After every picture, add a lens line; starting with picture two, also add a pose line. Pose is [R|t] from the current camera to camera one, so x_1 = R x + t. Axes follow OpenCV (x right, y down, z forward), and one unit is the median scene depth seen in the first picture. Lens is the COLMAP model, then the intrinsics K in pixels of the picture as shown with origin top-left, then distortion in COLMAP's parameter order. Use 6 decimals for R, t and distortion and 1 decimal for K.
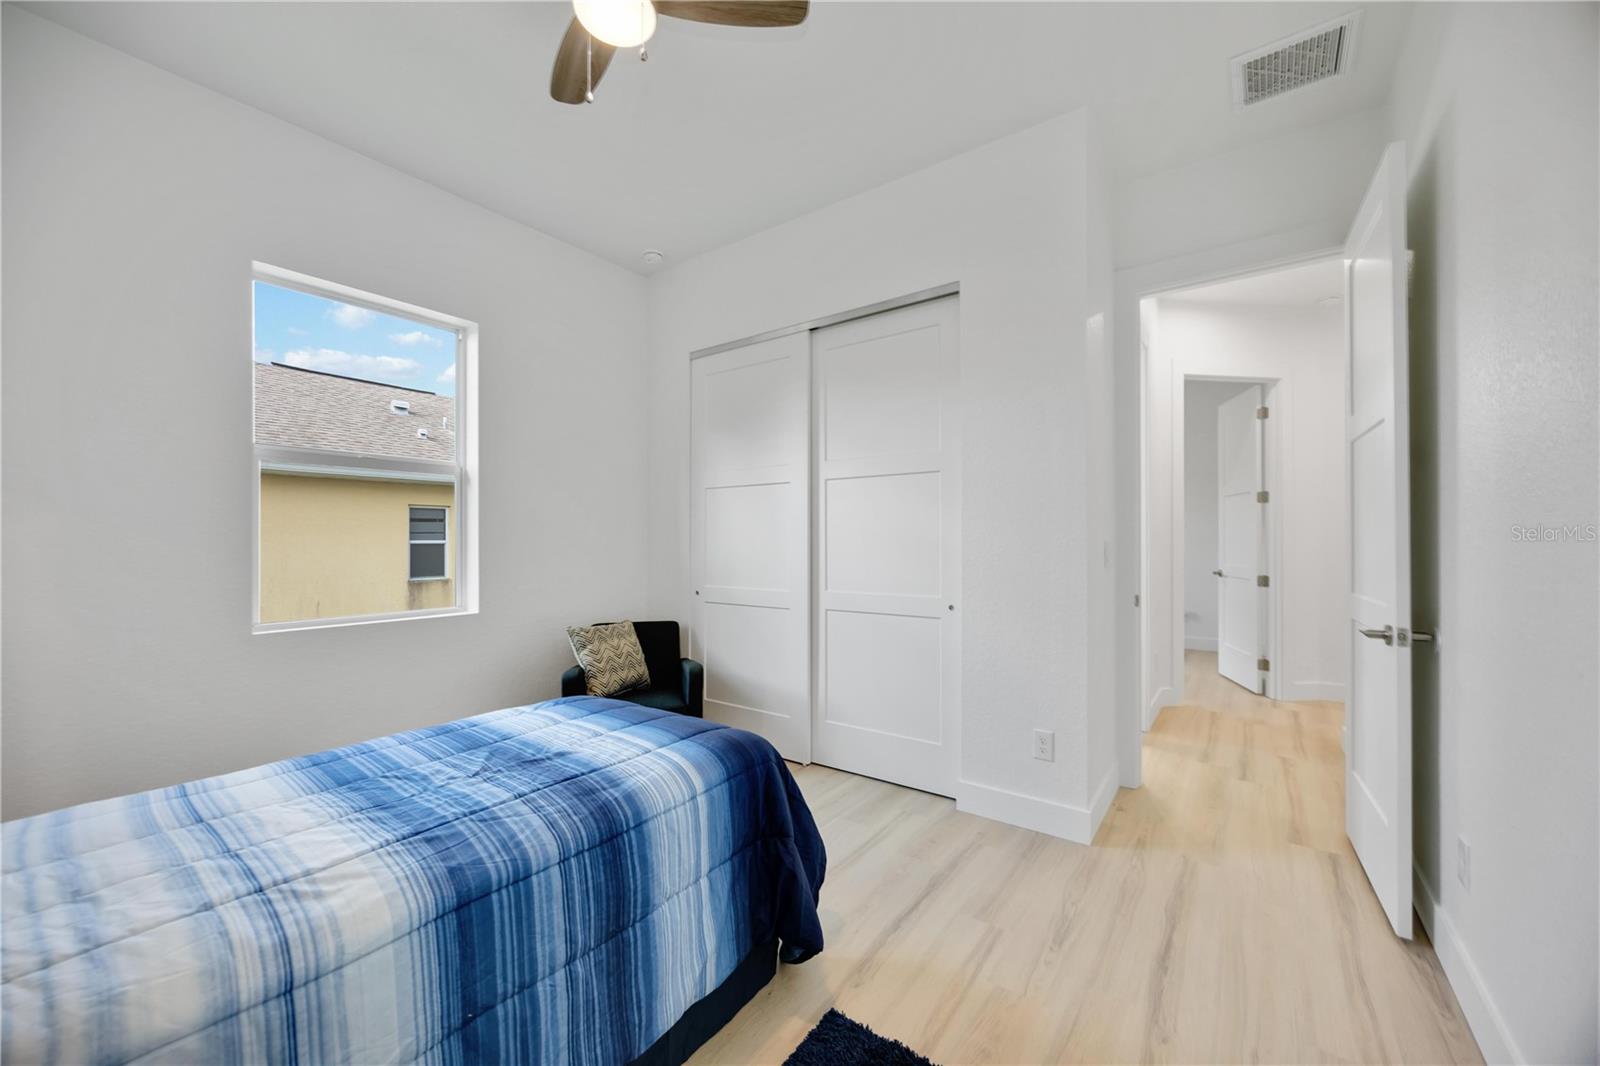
lens RADIAL K [[605.3, 0, 797.2], [0, 605.3, 533.6], [0, 0, 1]] dist [-0.000850, -0.000165]
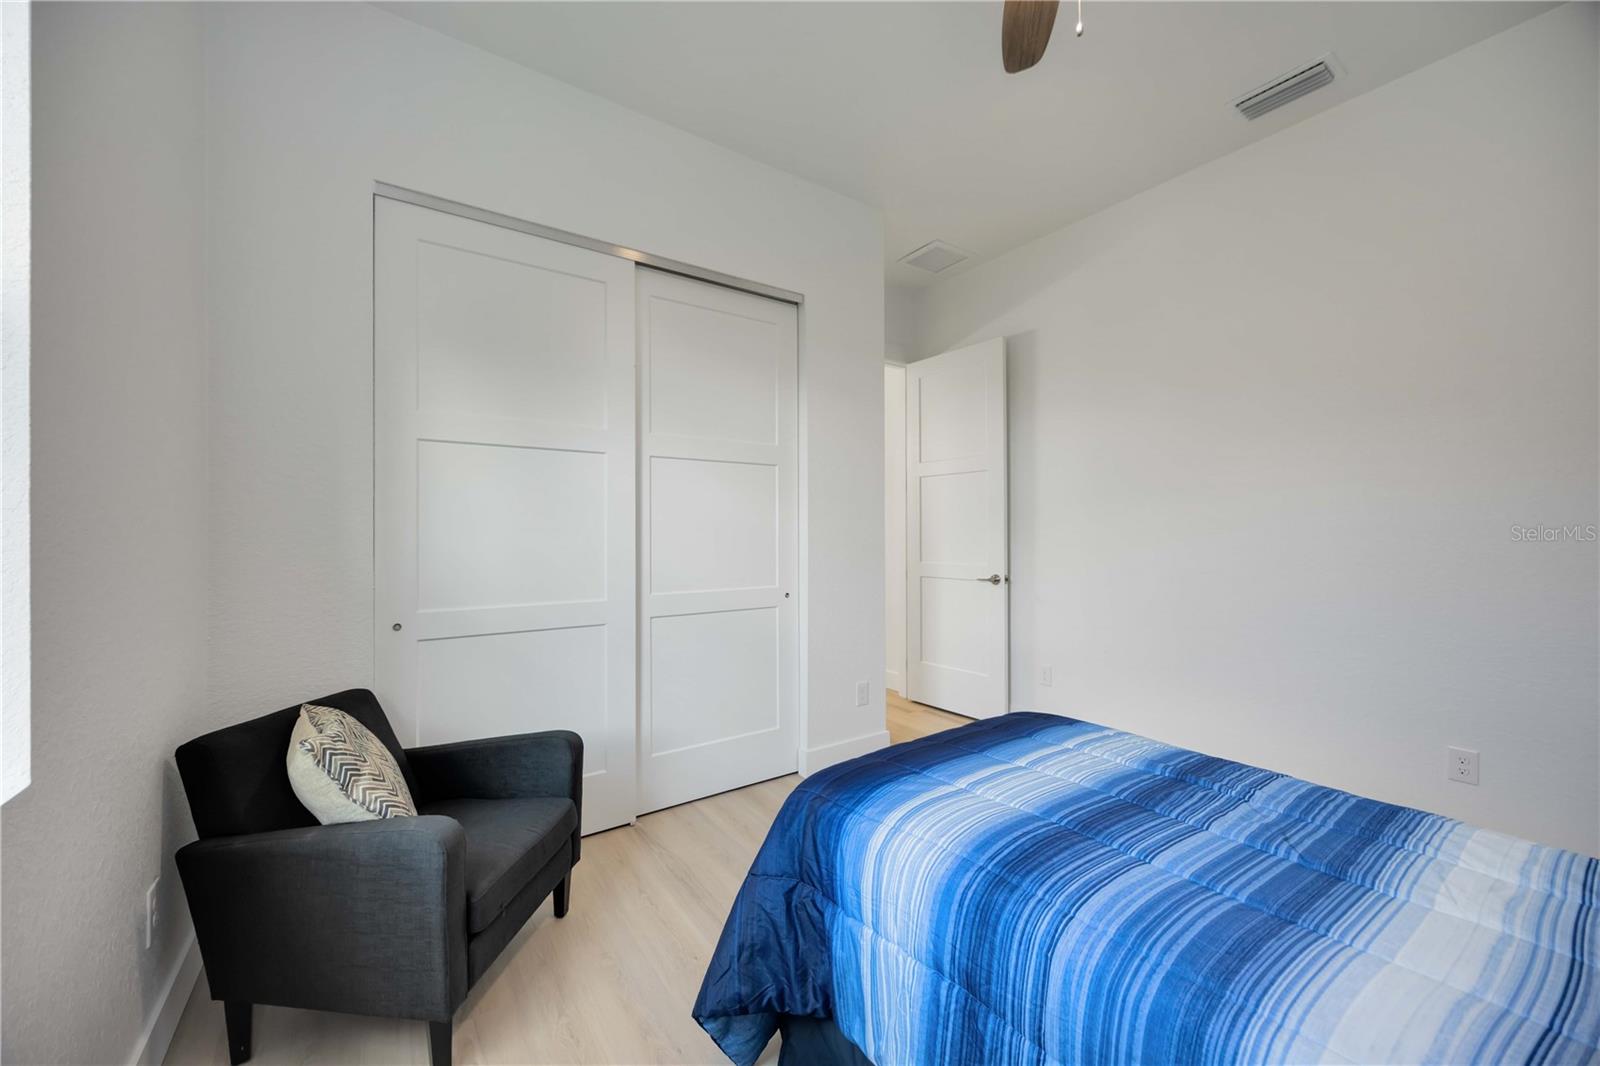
lens RADIAL K [[613.2, 0, 795.6], [0, 613.2, 527.2], [0, 0, 1]] dist [0.000849, 0.000050]
pose [[0.334738, 0.008450, 0.942273, -0.661004], [-0.008626, 0.999945, -0.005902, 0.008057], [-0.942272, -0.006152, 0.334793, 0.547381]]
